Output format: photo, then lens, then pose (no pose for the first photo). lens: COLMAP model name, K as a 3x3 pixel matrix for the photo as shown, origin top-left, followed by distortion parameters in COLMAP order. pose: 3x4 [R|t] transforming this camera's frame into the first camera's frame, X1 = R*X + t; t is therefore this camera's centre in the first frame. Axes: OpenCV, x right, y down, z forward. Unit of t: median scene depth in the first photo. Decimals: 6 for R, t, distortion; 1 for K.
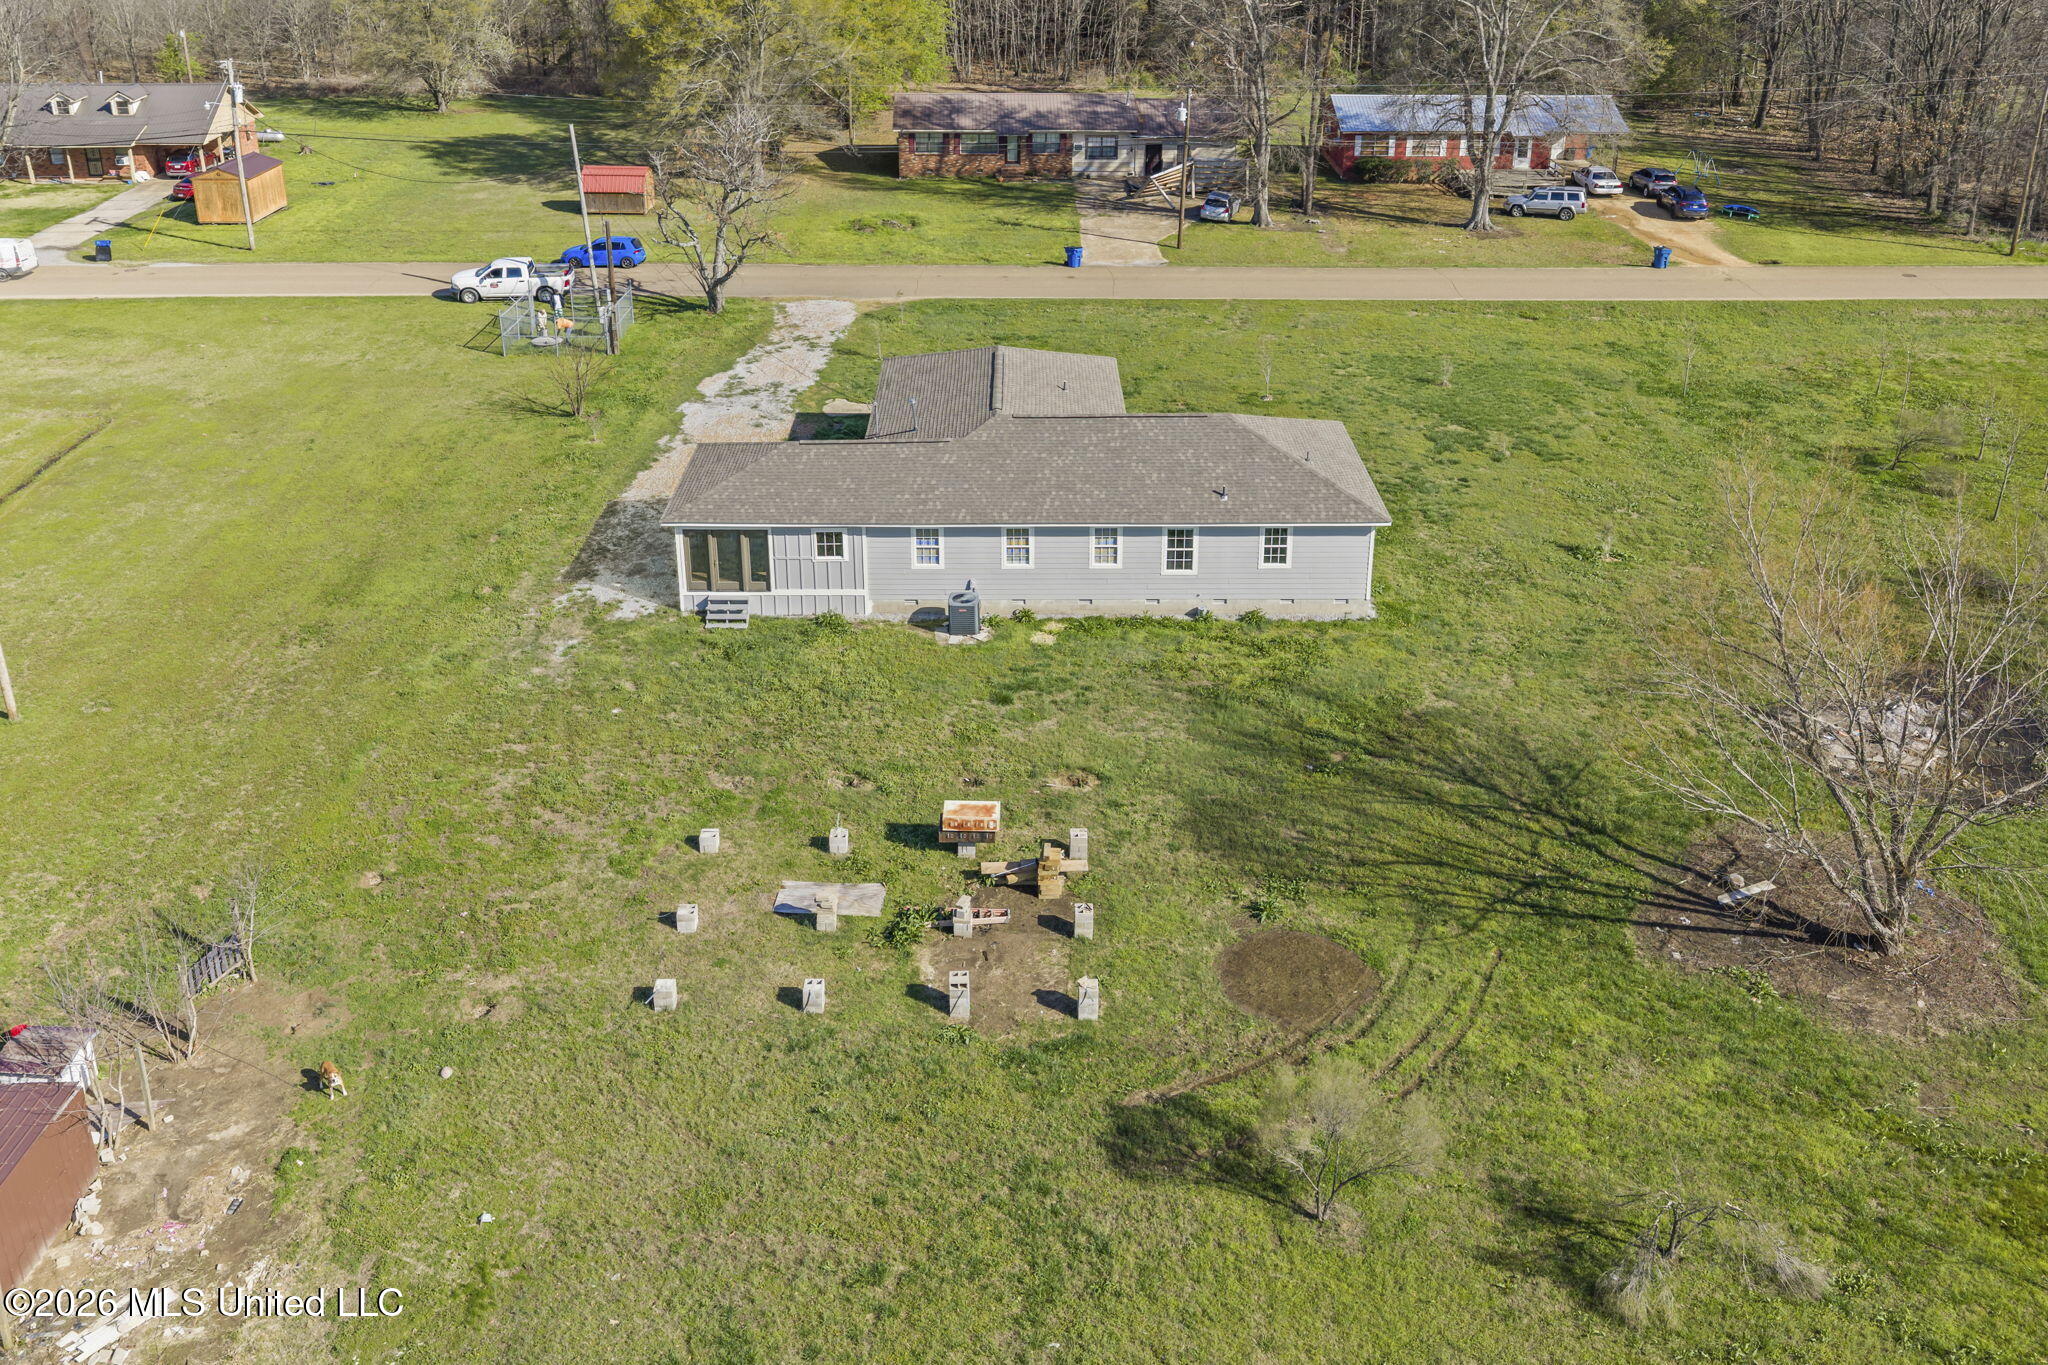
lens RADIAL K [[1898.3, 0, 1024.0], [0, 1898.3, 682.5], [0, 0, 1]] dist [0.083563, -0.002215]
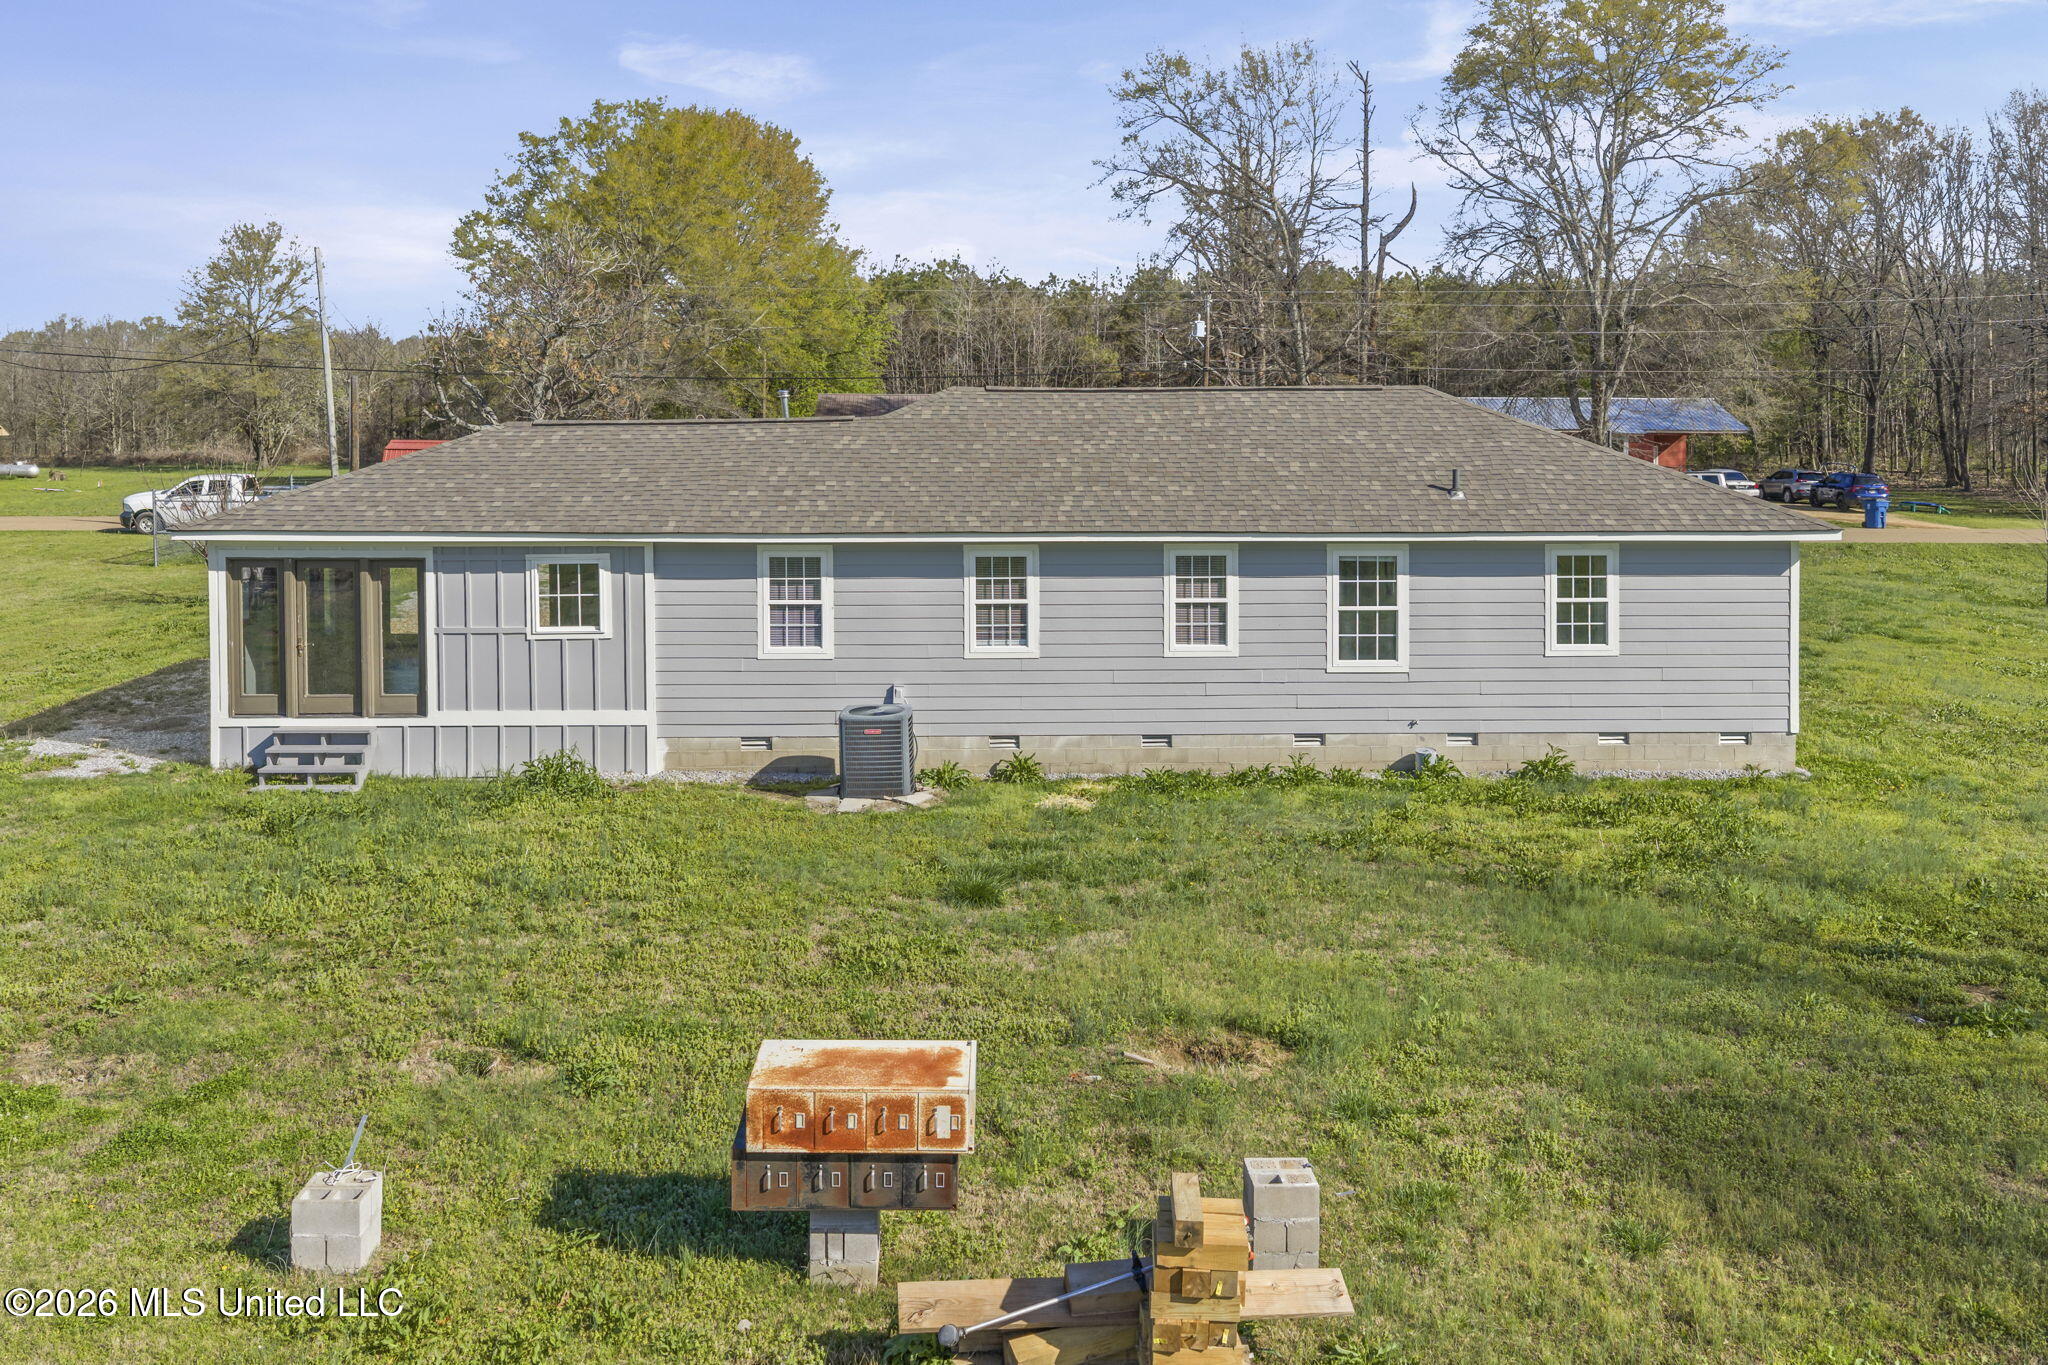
lens RADIAL K [[1495.9, 0, 999.8], [0, 1495.9, 682.6], [0, 0, 1]] dist [0.020864, -0.000941]
pose [[0.999675, -0.007489, 0.024374, -0.012292], [0.017197, 0.903786, -0.427640, 0.093714], [-0.018826, 0.427920, 0.903621, 0.698785]]
